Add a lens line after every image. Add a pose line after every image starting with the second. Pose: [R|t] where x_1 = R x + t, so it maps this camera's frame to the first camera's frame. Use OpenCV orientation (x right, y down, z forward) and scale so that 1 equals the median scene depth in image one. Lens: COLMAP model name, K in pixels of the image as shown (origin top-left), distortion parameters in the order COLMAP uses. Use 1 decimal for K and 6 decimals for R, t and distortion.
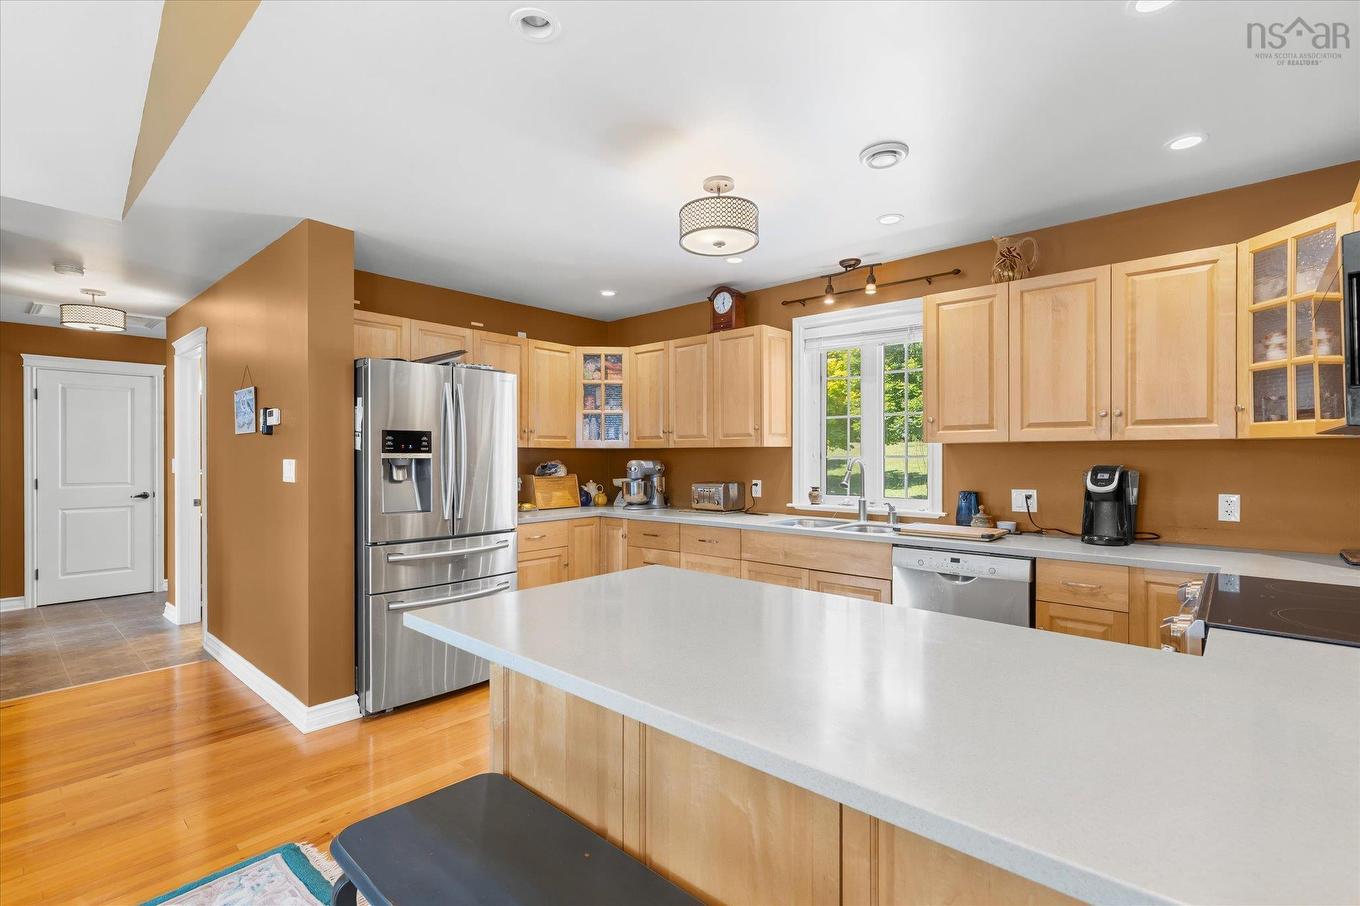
lens RADIAL K [[624.7, 0, 685.4], [0, 624.7, 460.2], [0, 0, 1]] dist [0.002000, -0.000102]
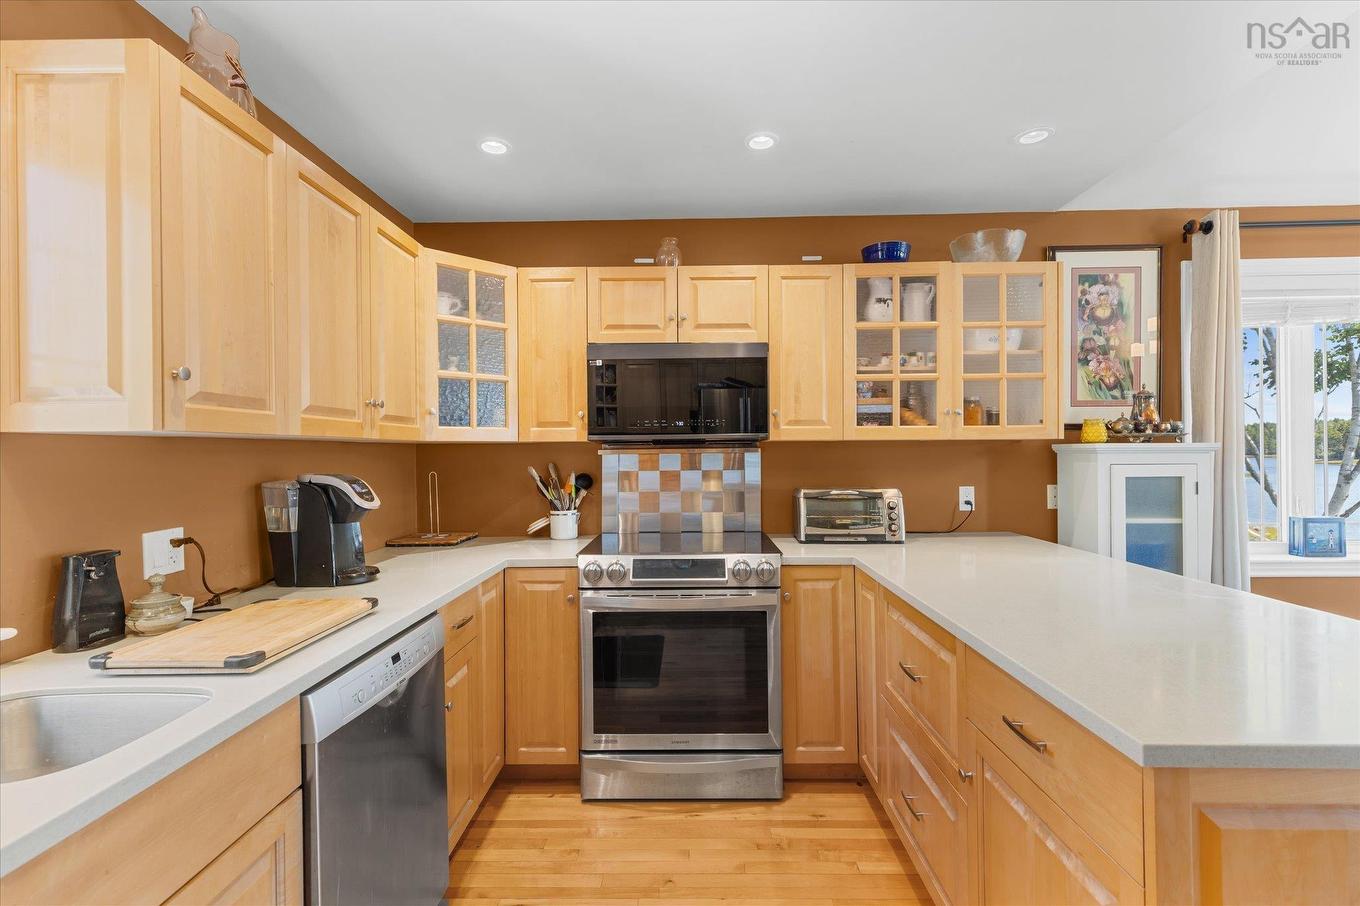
lens RADIAL K [[612.8, 0, 680.0], [0, 612.8, 453.0], [0, 0, 1]] dist [0.002399, -0.000282]
pose [[-0.646302, 0.008876, 0.763030, -0.081558], [0.020818, 0.999765, 0.006004, -0.007421], [-0.762798, 0.019765, -0.646335, 0.781708]]
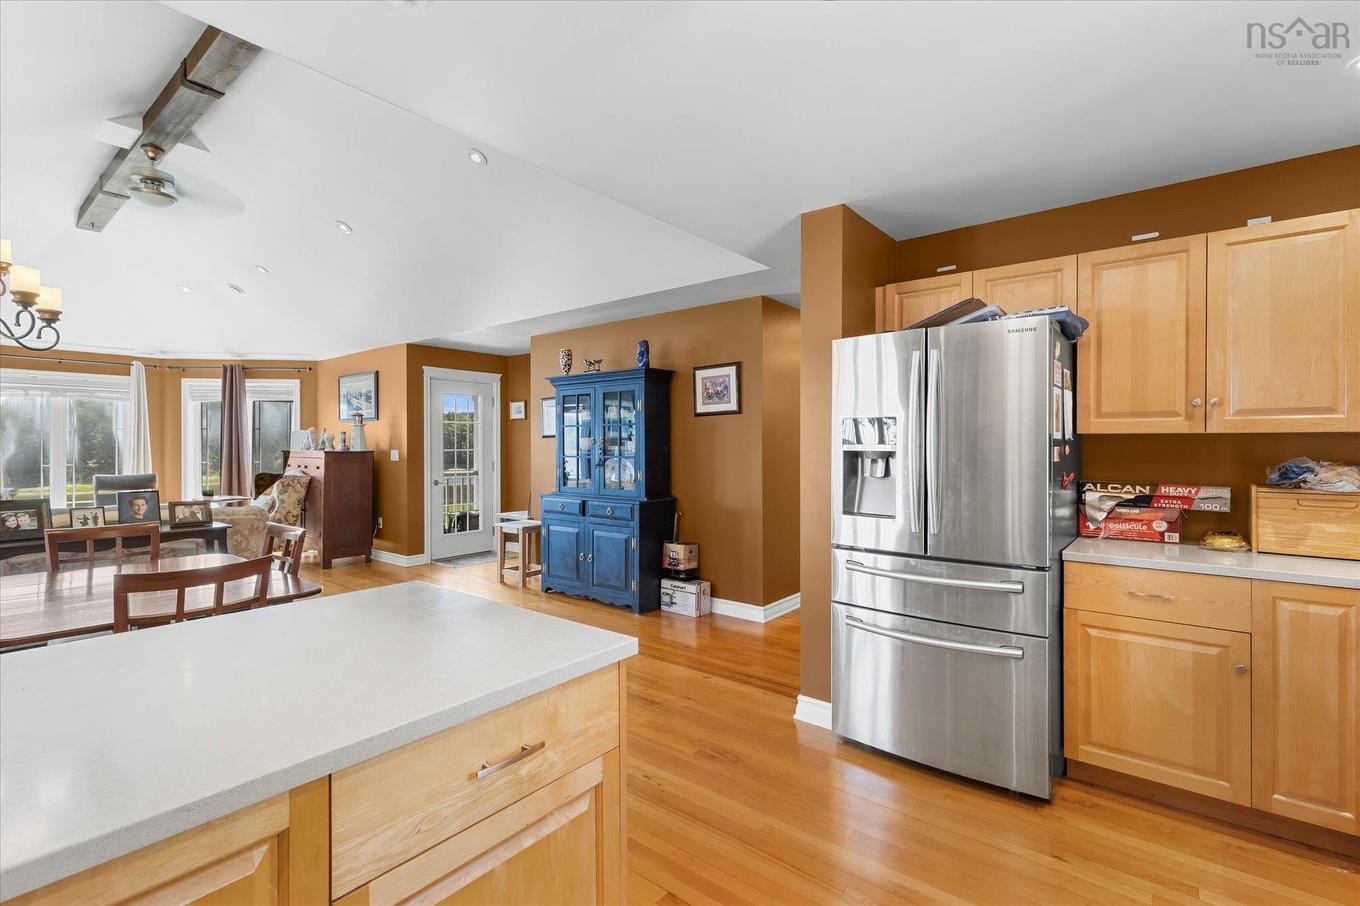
lens RADIAL K [[630.3, 0, 680.0], [0, 630.3, 453.0], [0, 0, 1]] dist [0.026350, -0.000233]
pose [[0.055120, 0.017077, -0.998334, 0.293342], [-0.007725, 0.999831, 0.016676, -0.008677], [0.998450, 0.006793, 0.055243, 0.539900]]
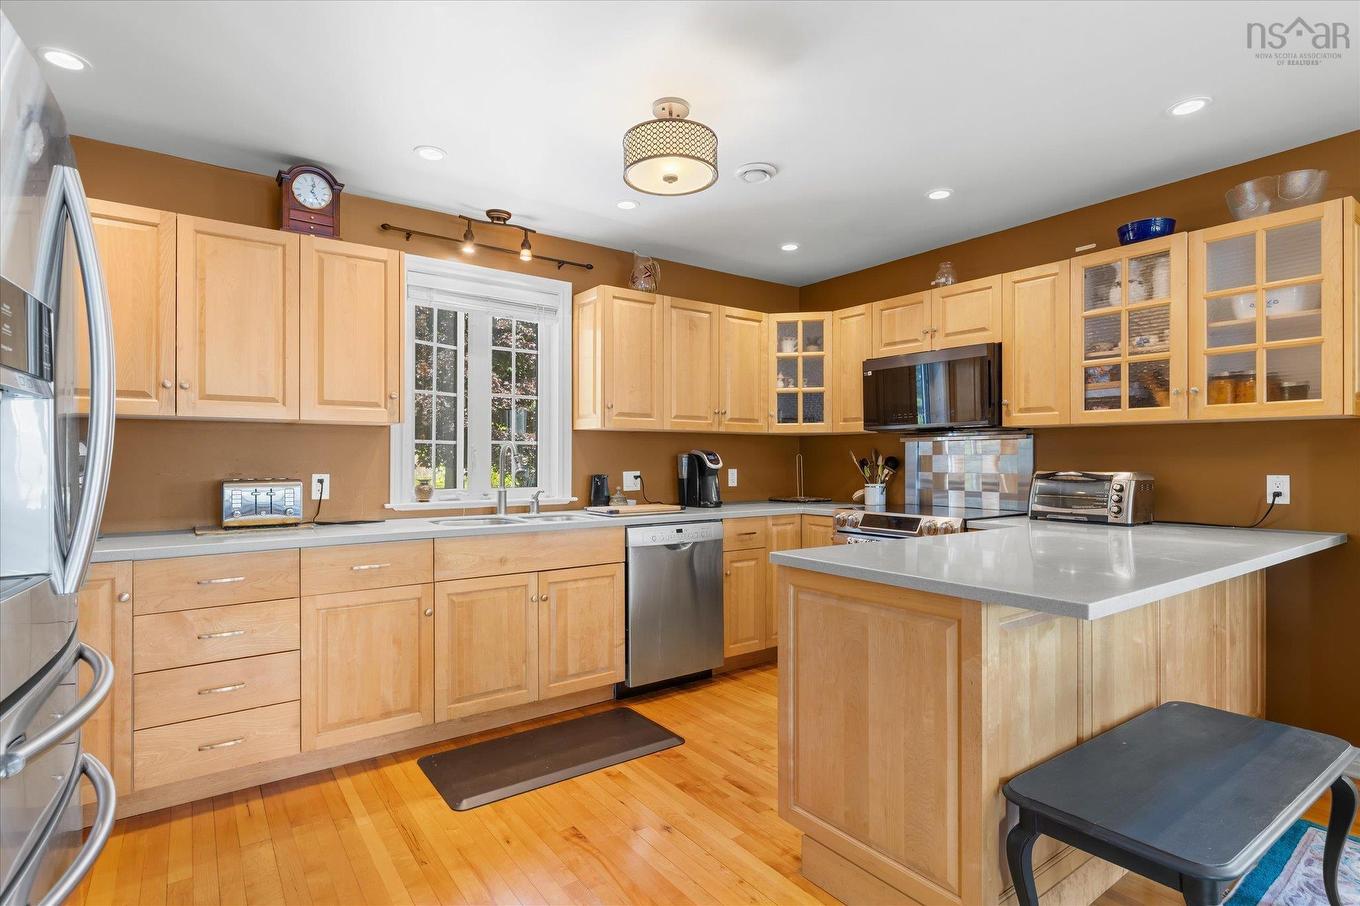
lens RADIAL K [[673.7, 0, 685.4], [0, 673.7, 459.7], [0, 0, 1]] dist [-0.002929, -0.001557]
pose [[0.211408, 0.003389, 0.977392, -0.522108], [0.009849, 0.999936, -0.005598, 0.025481], [-0.977348, 0.010810, 0.211361, 0.495661]]
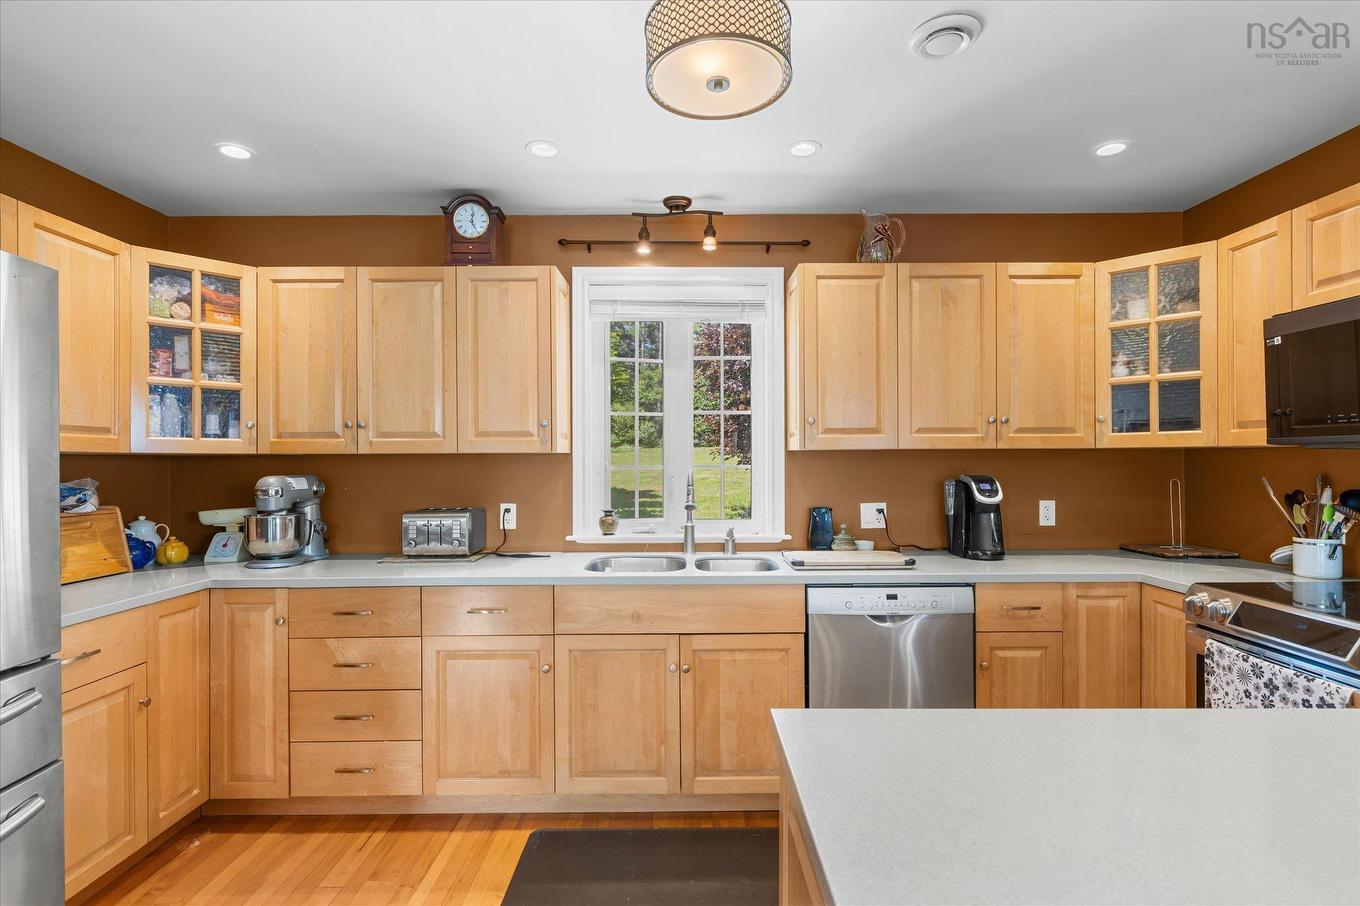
lens RADIAL K [[673.7, 0, 685.4], [0, 673.7, 459.7], [0, 0, 1]] dist [-0.002929, -0.001557]
pose [[0.745324, -0.000102, 0.666703, -0.228652], [0.008934, 0.999912, -0.009834, -0.005688], [-0.666643, 0.013286, 0.745259, 0.363518]]
